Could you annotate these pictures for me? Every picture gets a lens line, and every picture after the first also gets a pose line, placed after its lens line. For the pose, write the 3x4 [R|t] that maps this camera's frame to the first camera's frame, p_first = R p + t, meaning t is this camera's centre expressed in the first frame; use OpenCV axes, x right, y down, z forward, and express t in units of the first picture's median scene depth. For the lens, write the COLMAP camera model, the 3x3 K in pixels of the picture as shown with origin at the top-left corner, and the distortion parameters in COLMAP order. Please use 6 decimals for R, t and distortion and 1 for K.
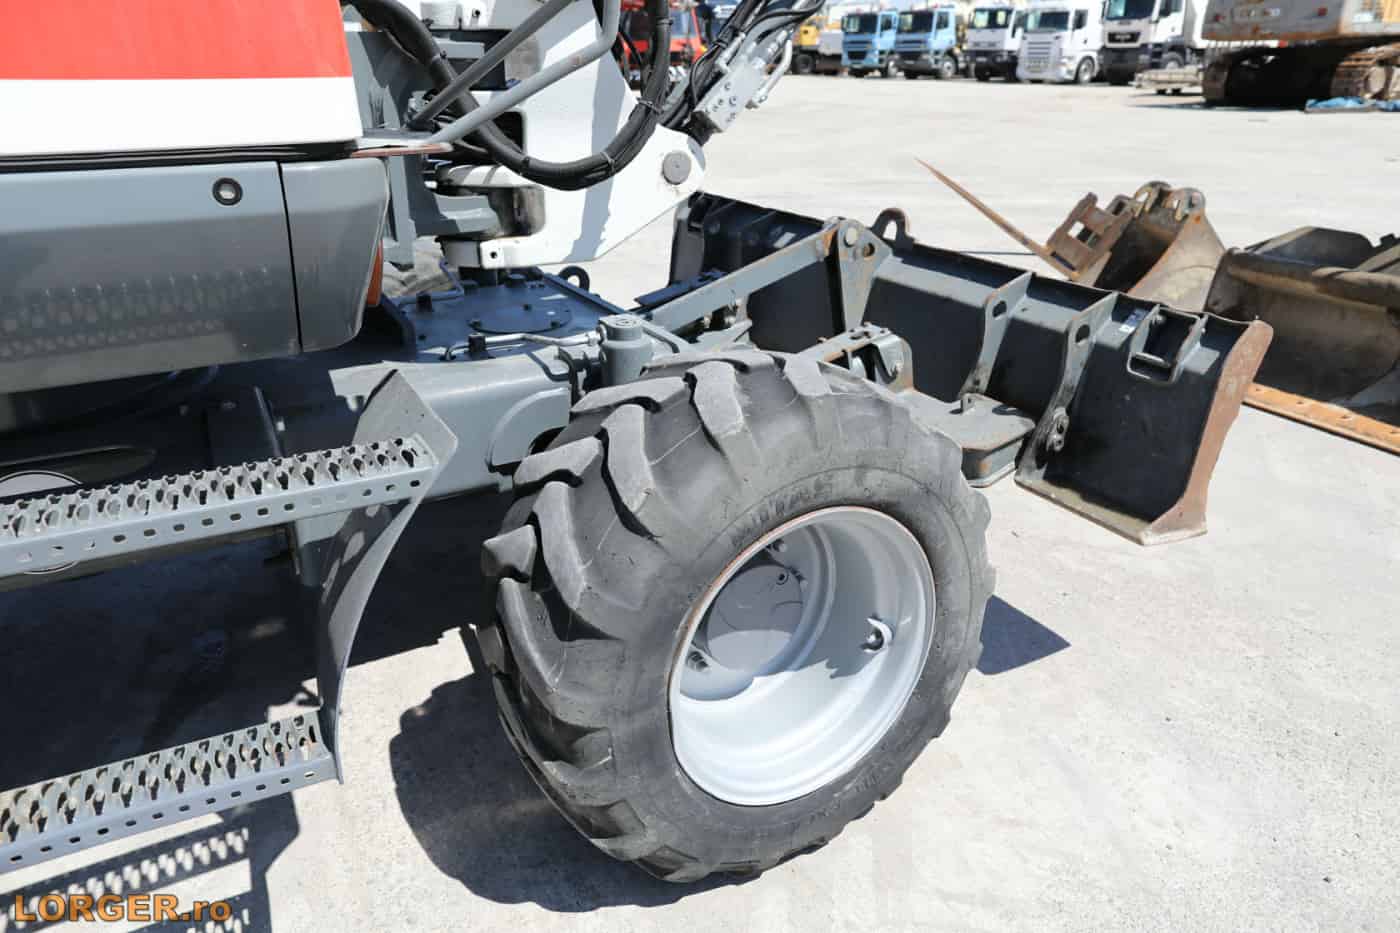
lens RADIAL K [[951.9, 0, 701.2], [0, 951.9, 461.3], [0, 0, 1]] dist [-0.032732, 0.031897]
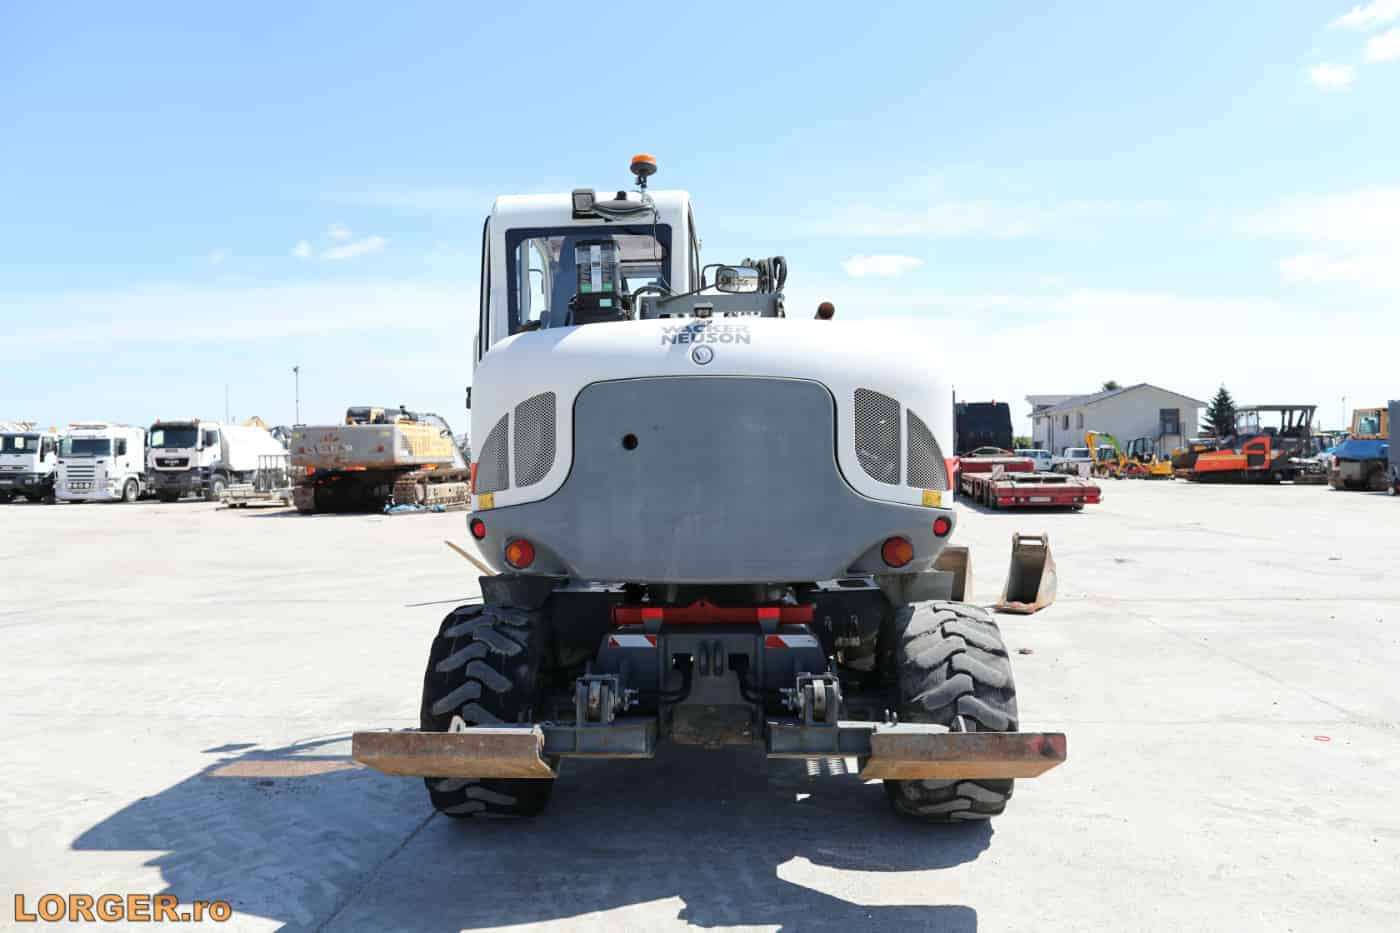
lens RADIAL K [[951.9, 0, 696.9], [0, 951.9, 464.7], [0, 0, 1]] dist [-0.032732, 0.031897]
pose [[0.527974, 0.006349, 0.849237, -0.175669], [0.338521, 0.915523, -0.217304, 0.008250], [-0.778875, 0.402216, 0.481223, -0.023513]]
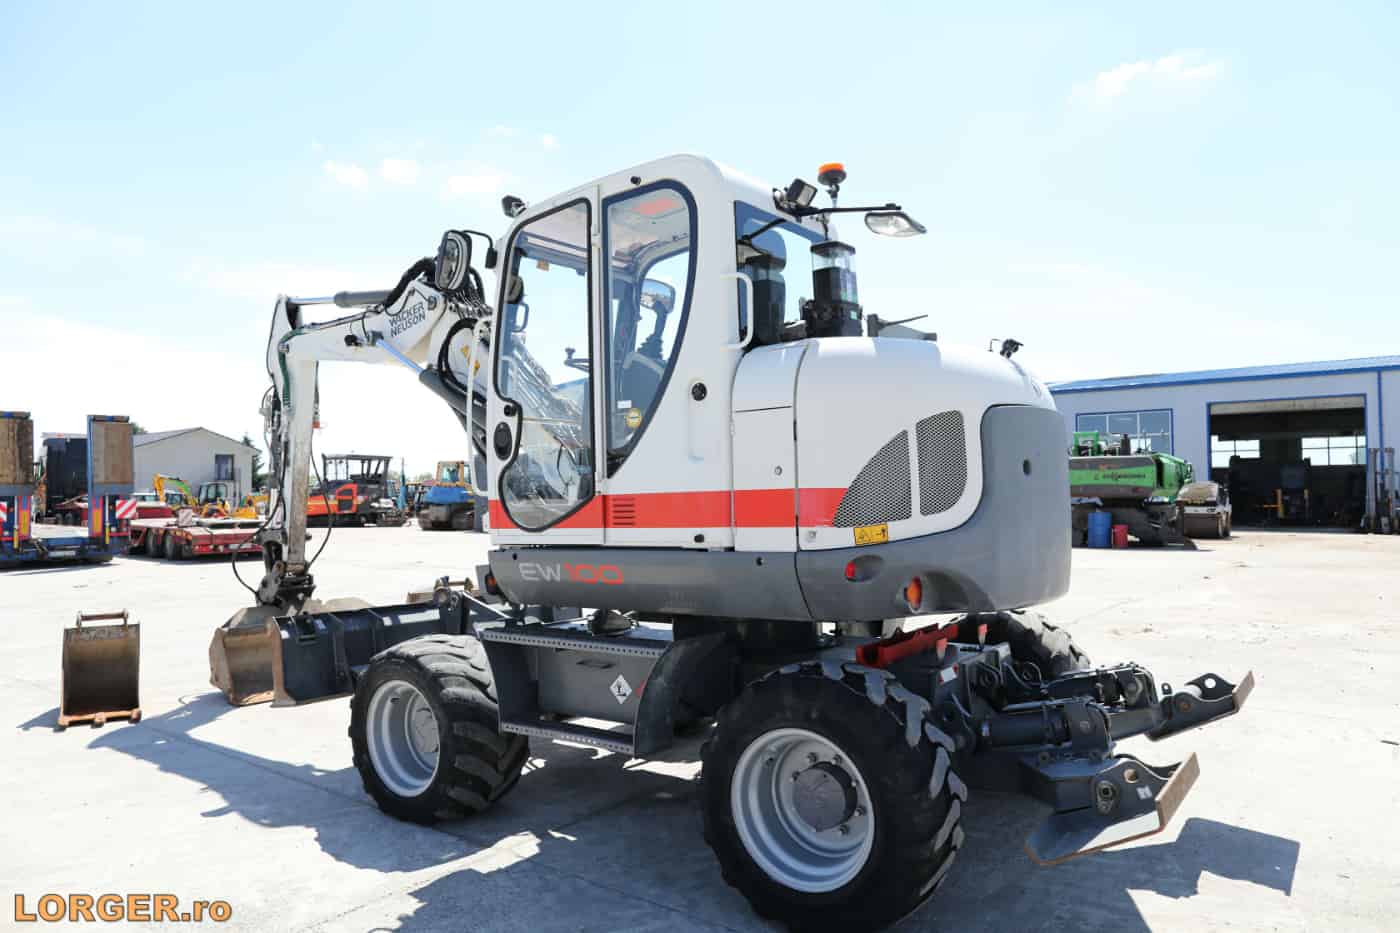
lens RADIAL K [[951.9, 0, 693.9], [0, 951.9, 468.1], [0, 0, 1]] dist [-0.032732, 0.031897]
pose [[-0.417651, 0.047472, 0.907366, -0.140879], [0.376784, 0.917772, 0.125413, -0.371600], [-0.826802, 0.394260, -0.401195, 0.867561]]
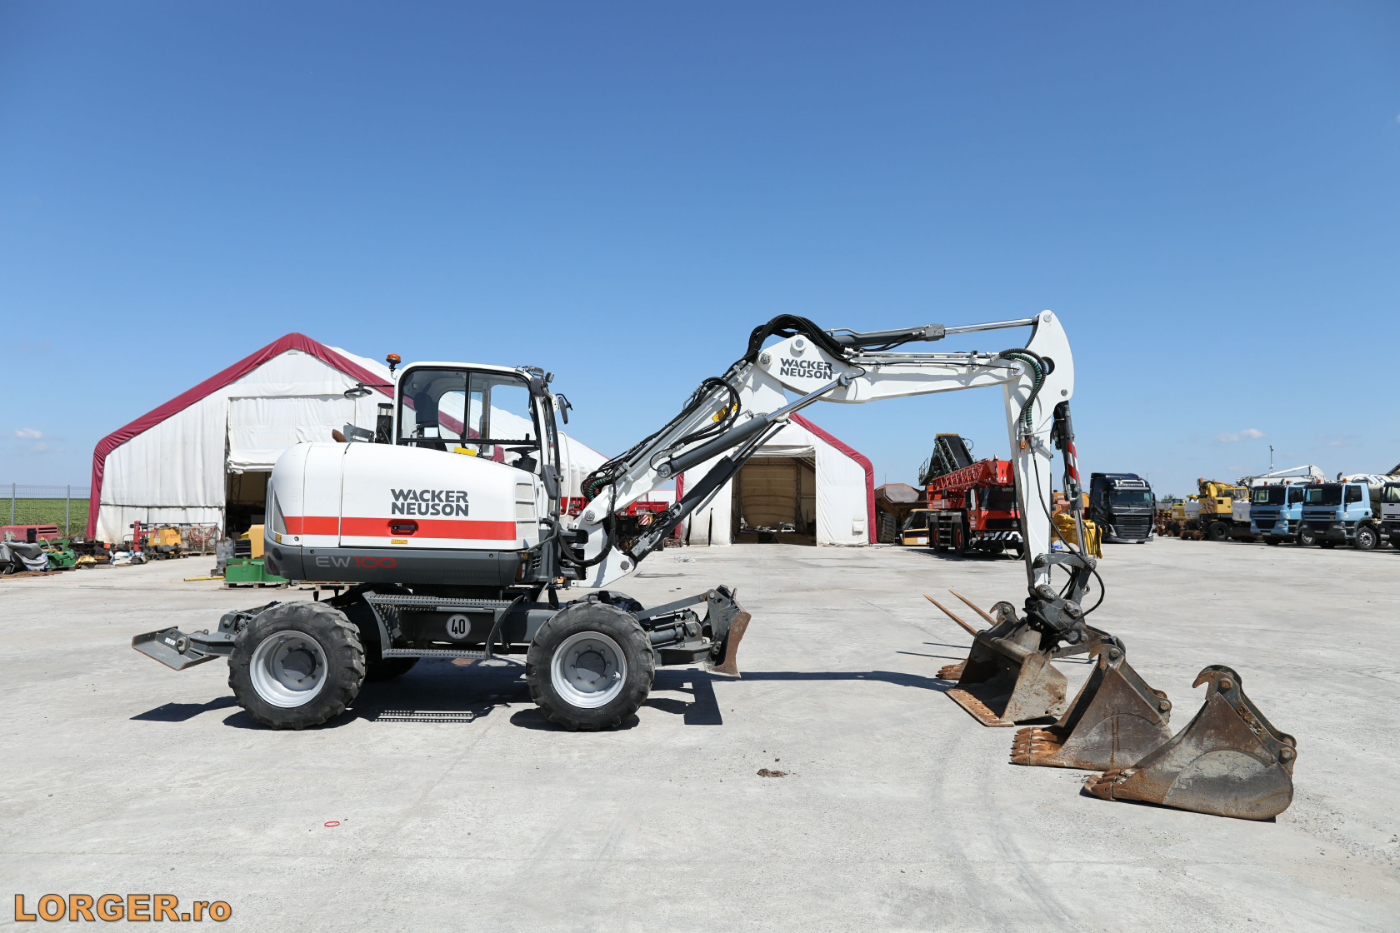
lens RADIAL K [[951.9, 0, 690.8], [0, 951.9, 461.1], [0, 0, 1]] dist [-0.032732, 0.031897]
pose [[0.886644, -0.002727, -0.462445, 0.119844], [-0.202114, 0.897138, -0.392803, 0.045676], [0.415948, 0.441743, 0.794891, -0.125928]]
